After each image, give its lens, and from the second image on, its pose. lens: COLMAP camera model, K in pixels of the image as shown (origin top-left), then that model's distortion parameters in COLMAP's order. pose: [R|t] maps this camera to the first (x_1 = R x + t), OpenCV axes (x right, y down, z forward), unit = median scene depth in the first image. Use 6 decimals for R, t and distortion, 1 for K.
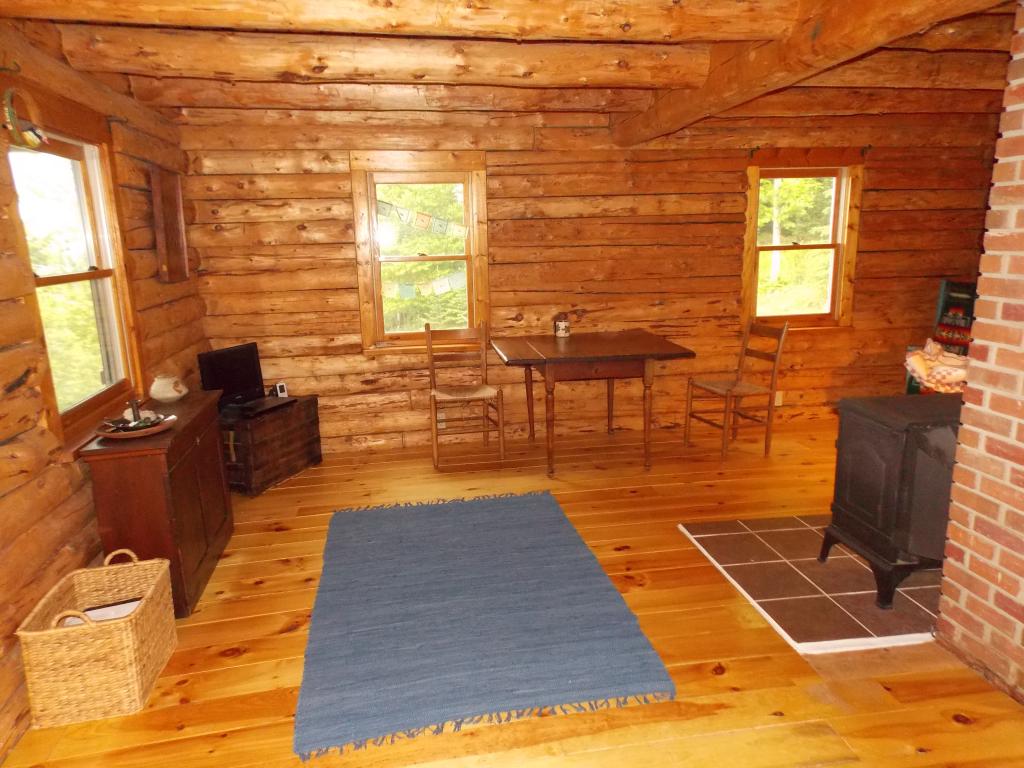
lens RADIAL K [[716.6, 0, 506.1], [0, 716.6, 380.4], [0, 0, 1]] dist [0.066513, -0.038172]
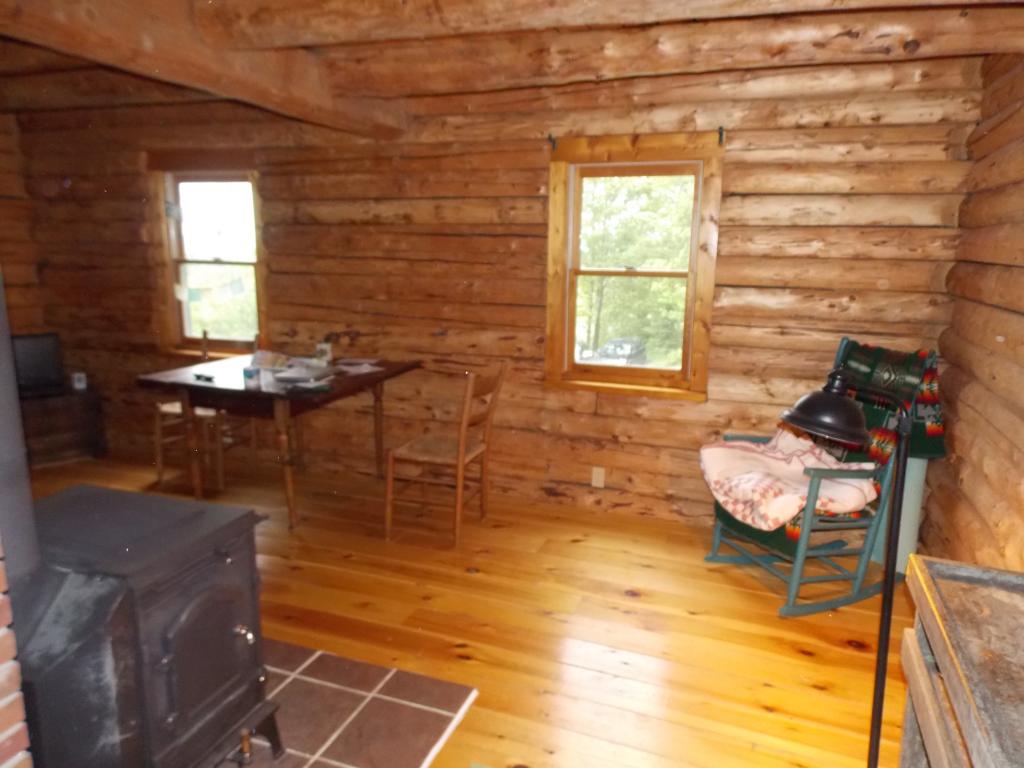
lens RADIAL K [[716.6, 0, 509.5], [0, 716.6, 377.7], [0, 0, 1]] dist [0.066513, -0.038172]
pose [[0.870475, 0.121180, -0.477062, 0.685024], [-0.125482, 0.991830, 0.022976, -0.087082], [0.475949, 0.039863, 0.878569, 0.337975]]
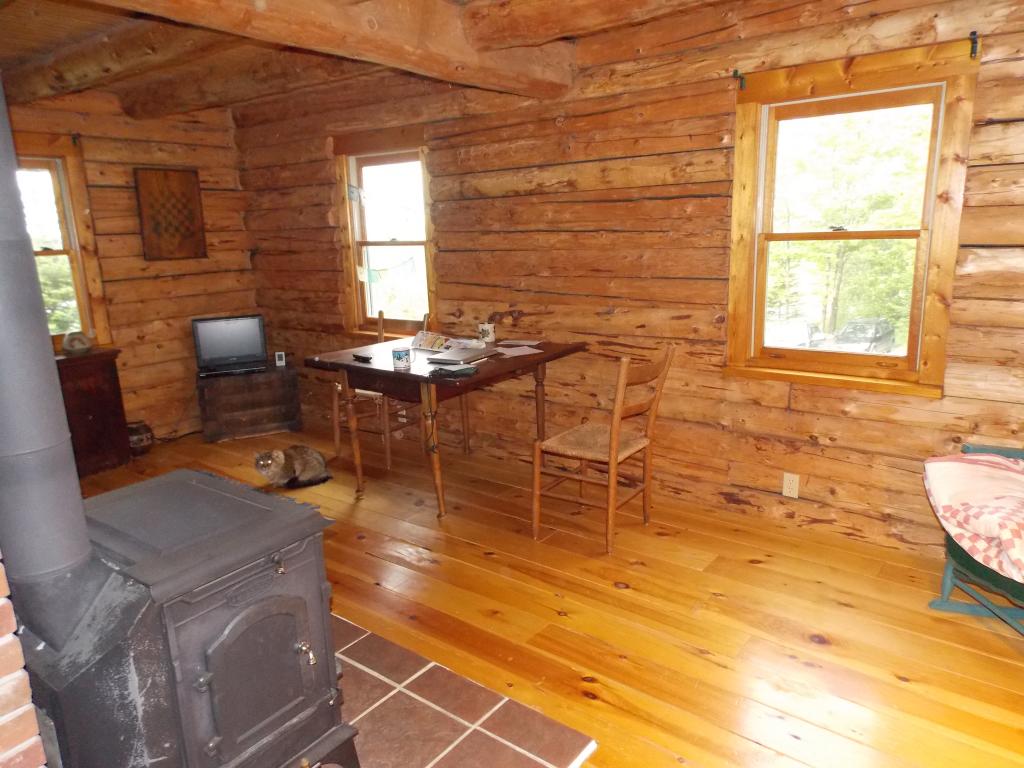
lens RADIAL K [[716.6, 0, 508.1], [0, 716.6, 376.6], [0, 0, 1]] dist [0.066513, -0.038172]
pose [[0.688193, 0.150765, -0.709690, 0.681989], [-0.127728, 0.988070, 0.086045, -0.094020], [0.714196, 0.031431, 0.699240, 0.435155]]
